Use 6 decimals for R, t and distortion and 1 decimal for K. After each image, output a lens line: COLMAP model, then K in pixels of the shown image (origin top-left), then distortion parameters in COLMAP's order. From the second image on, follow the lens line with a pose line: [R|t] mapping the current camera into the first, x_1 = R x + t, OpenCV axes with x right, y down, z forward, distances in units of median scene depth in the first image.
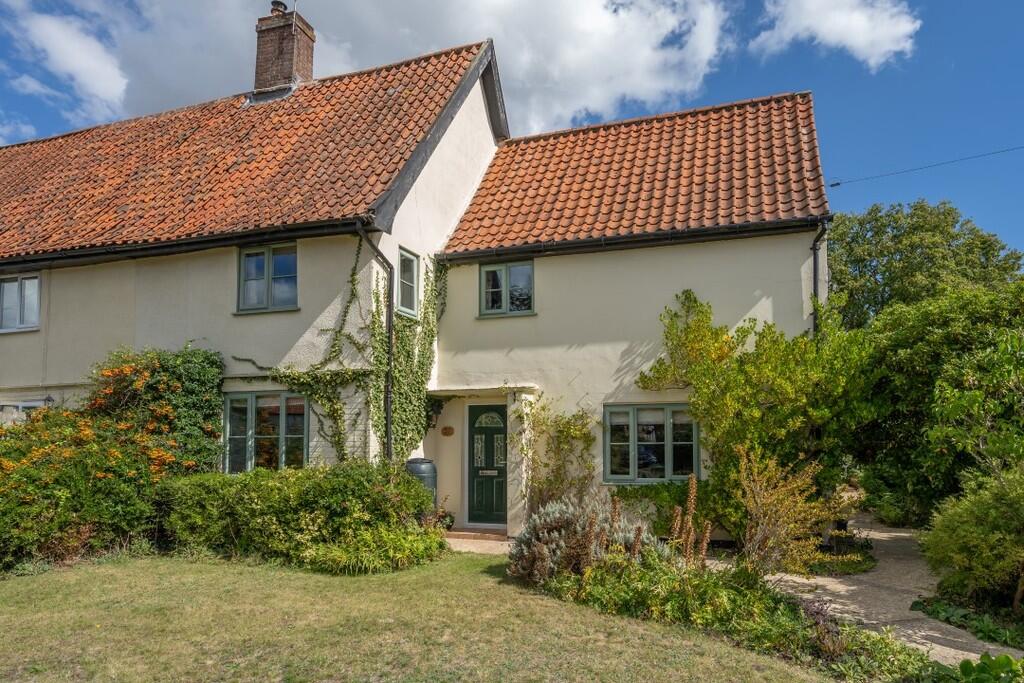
lens RADIAL K [[546.5, 0, 534.5], [0, 546.5, 411.4], [0, 0, 1]] dist [-0.004117, 0.003878]
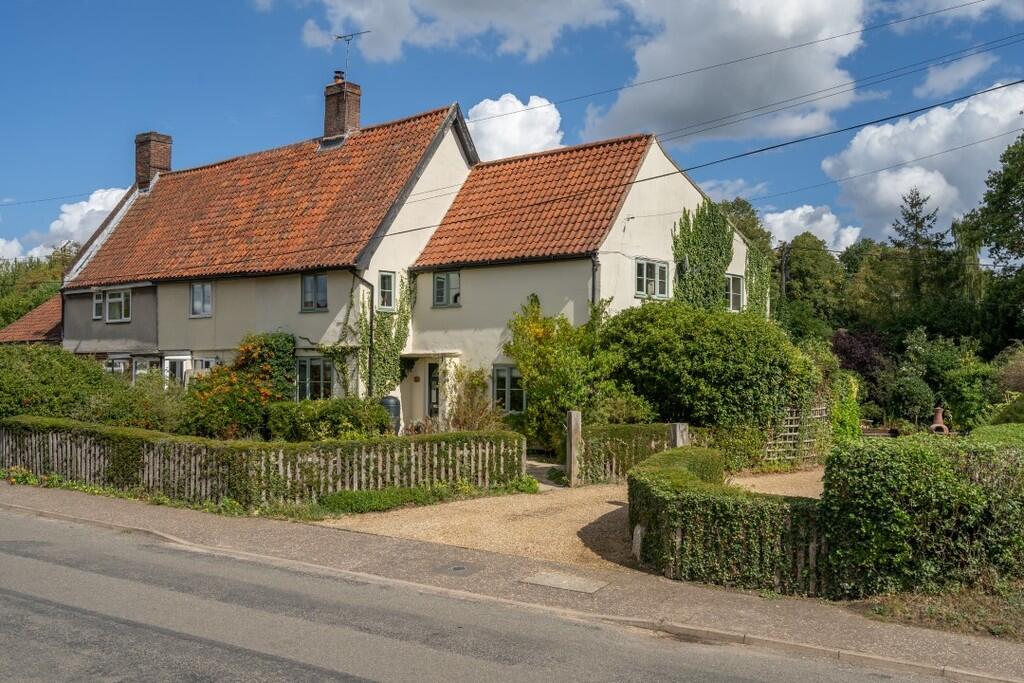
lens RADIAL K [[1007.1, 0, 511.6], [0, 1007.1, 342.3], [0, 0, 1]] dist [0.000454, 0.000000]
pose [[0.910046, -0.000160, -0.414507, 1.453996], [0.013196, 0.999504, 0.028586, -0.168217], [0.414297, -0.031484, 0.909597, -1.718643]]
